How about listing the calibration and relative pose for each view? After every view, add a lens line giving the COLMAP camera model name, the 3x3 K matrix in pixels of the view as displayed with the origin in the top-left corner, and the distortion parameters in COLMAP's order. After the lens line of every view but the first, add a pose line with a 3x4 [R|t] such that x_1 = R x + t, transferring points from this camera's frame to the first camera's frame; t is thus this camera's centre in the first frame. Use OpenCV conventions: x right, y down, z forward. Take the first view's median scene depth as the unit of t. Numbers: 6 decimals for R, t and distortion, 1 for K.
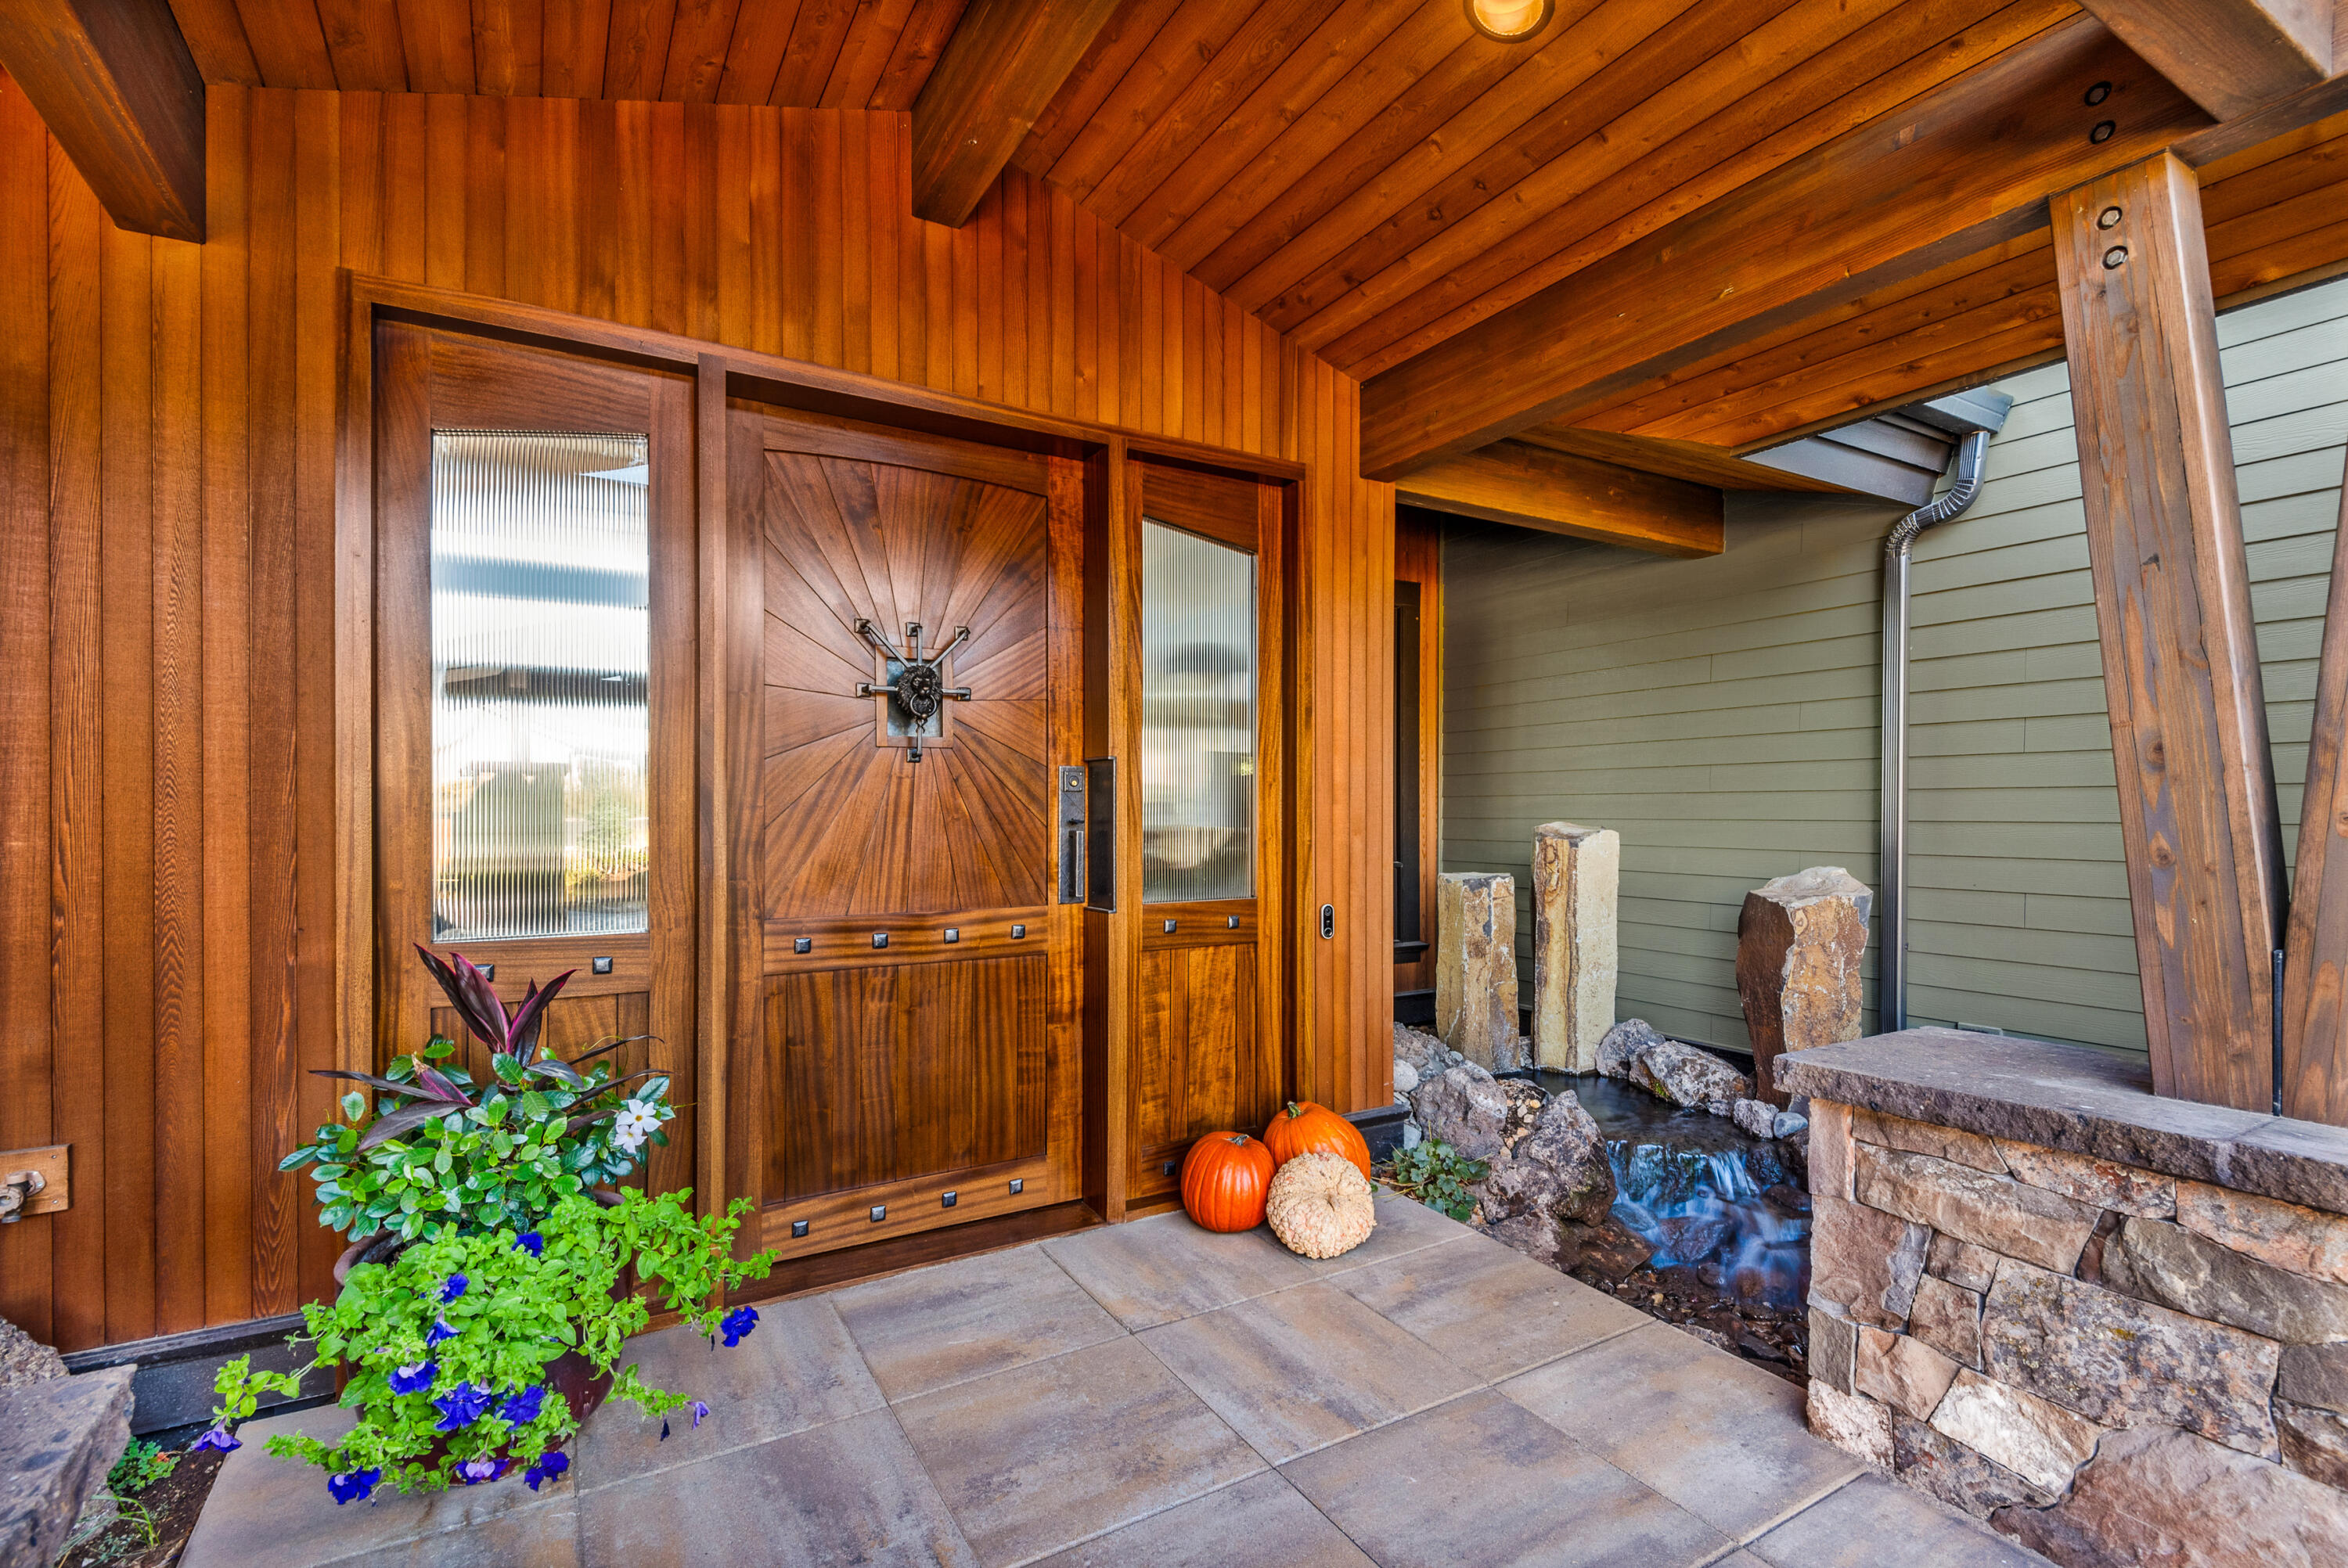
lens RADIAL K [[1086.9, 0, 1184.5], [0, 1086.9, 796.0], [0, 0, 1]] dist [0.040431, -0.020092]
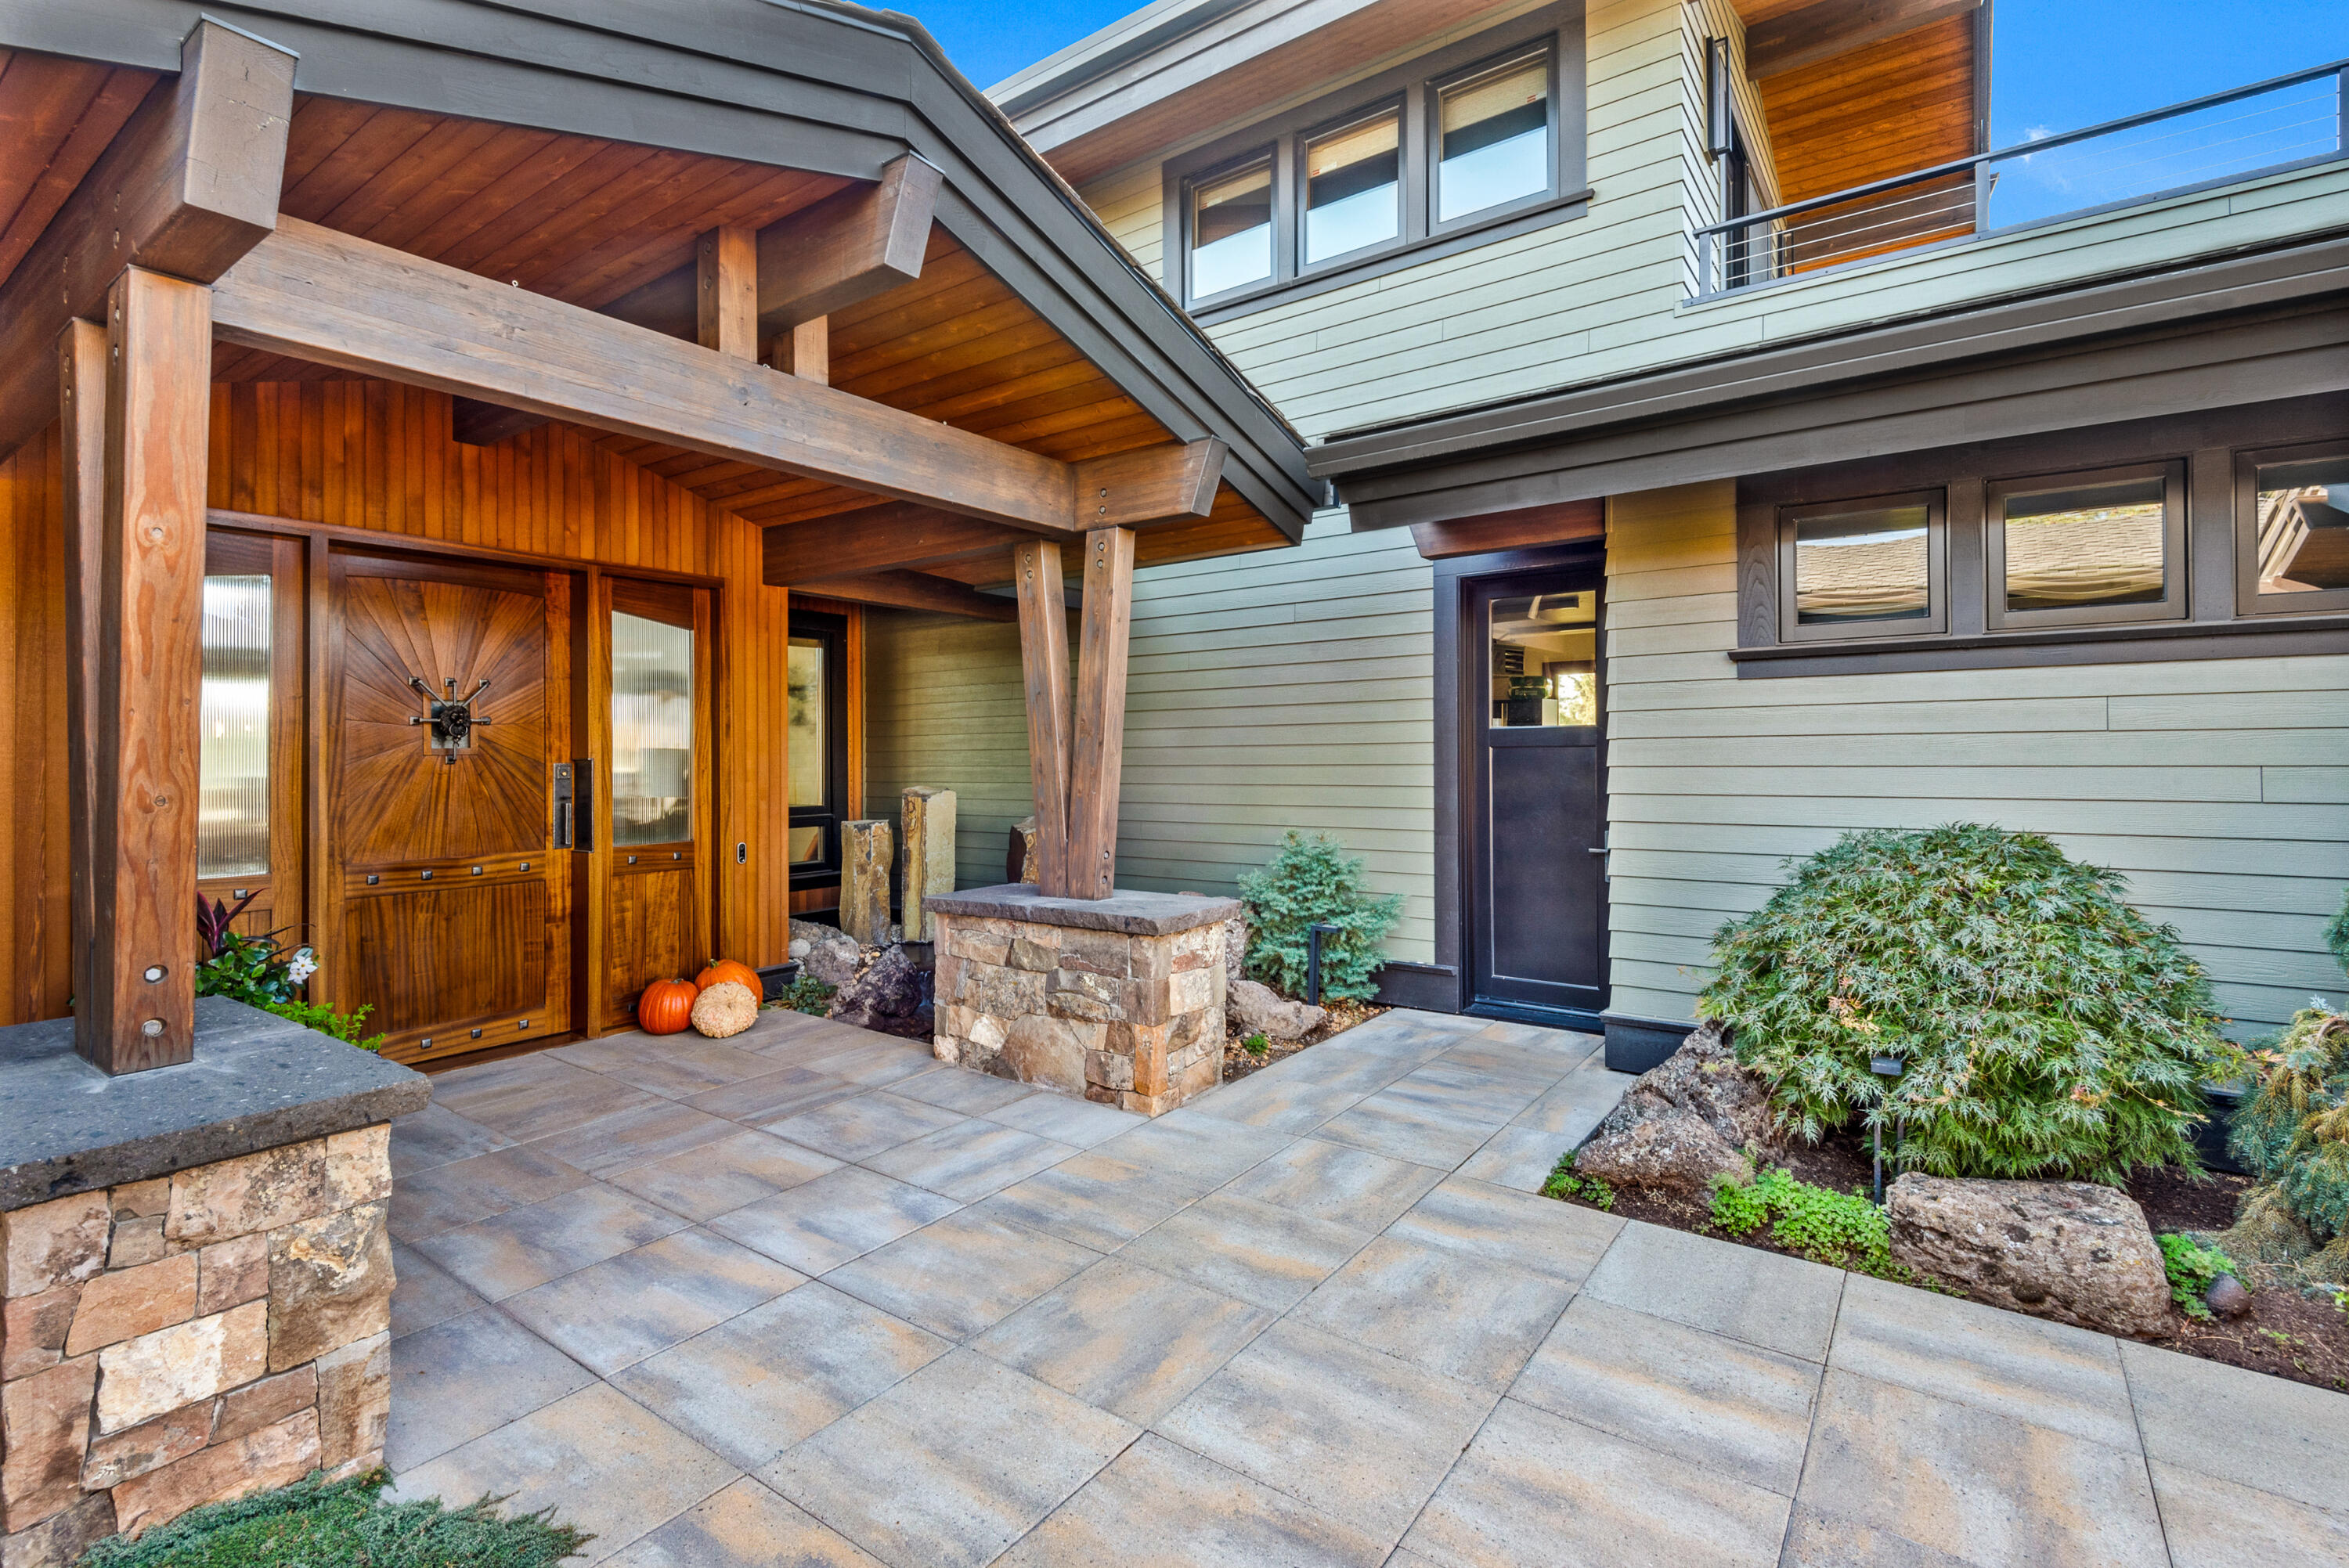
lens RADIAL K [[1084.1, 0, 1177.7], [0, 1084.1, 741.5], [0, 0, 1]] dist [0.037373, -0.027325]
pose [[0.915376, -0.003468, 0.402585, 0.081576], [0.004375, 0.999990, -0.001333, -0.055652], [-0.402576, 0.002982, 0.915382, -0.889773]]
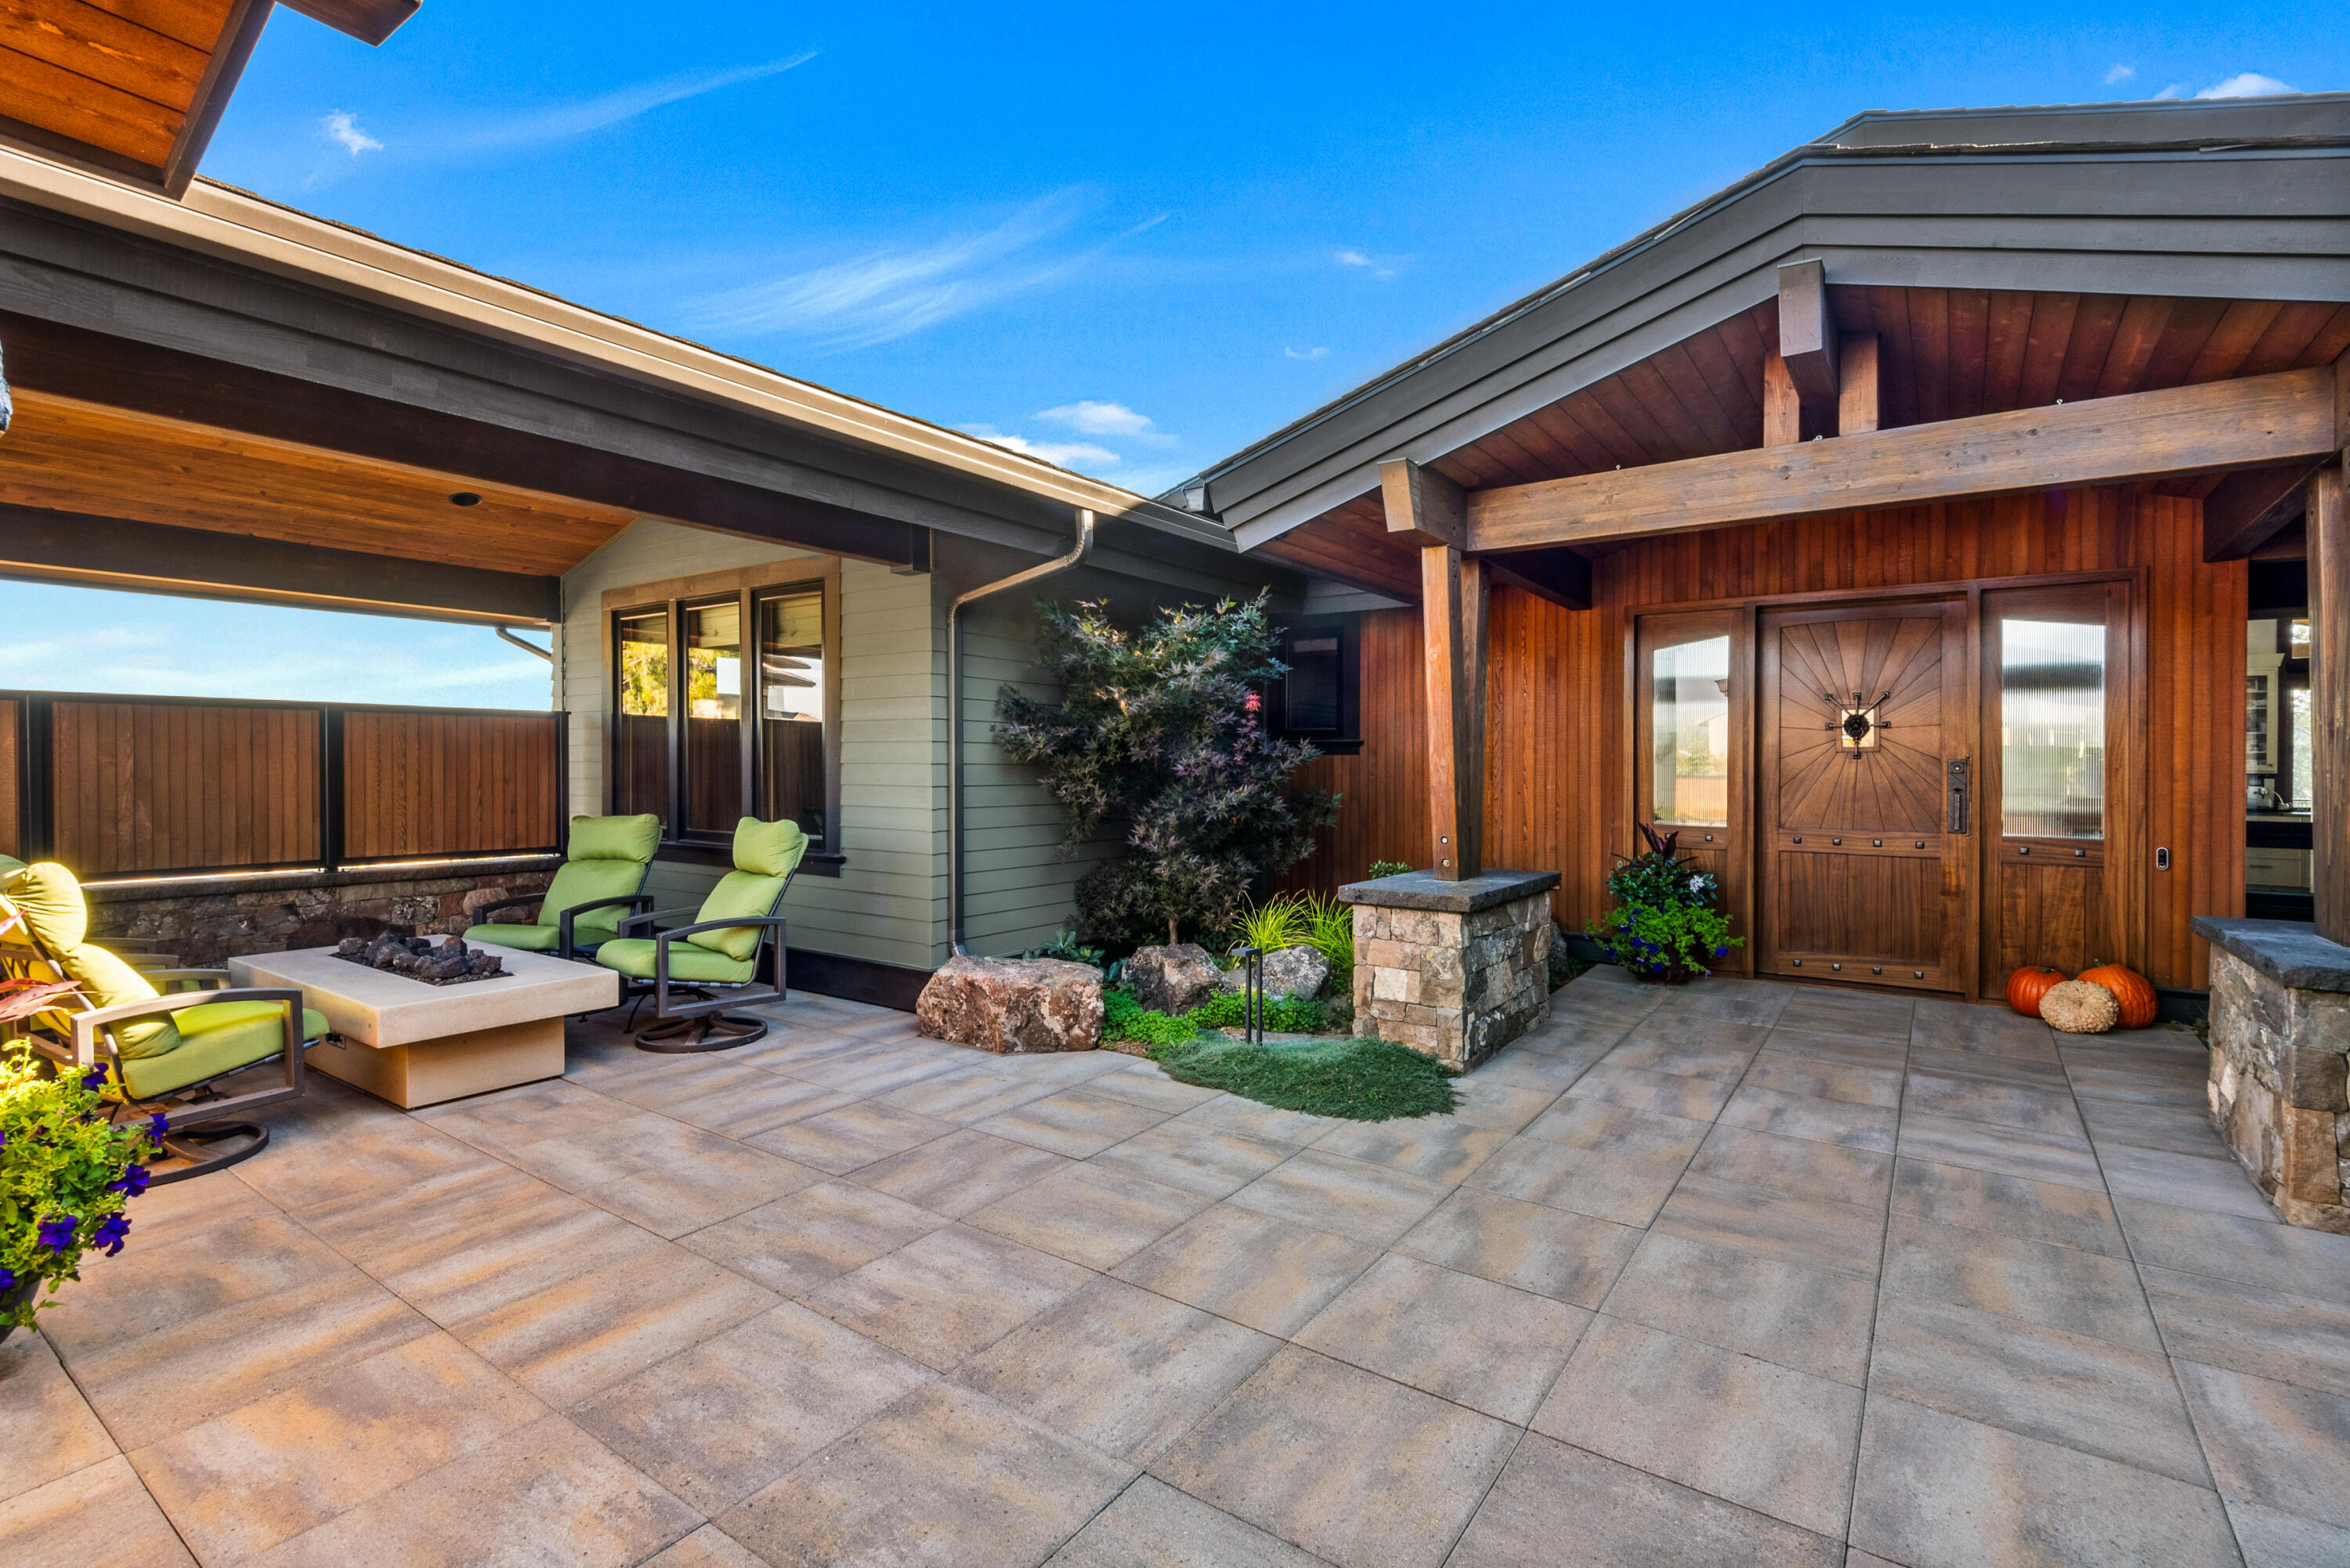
lens RADIAL K [[1072.7, 0, 1179.8], [0, 1072.7, 775.4], [0, 0, 1]] dist [0.036804, -0.025486]
pose [[0.408278, 0.013282, -0.912761, 1.095193], [0.003214, 0.999867, 0.015987, -0.035823], [0.912852, -0.009461, 0.408181, -1.013515]]
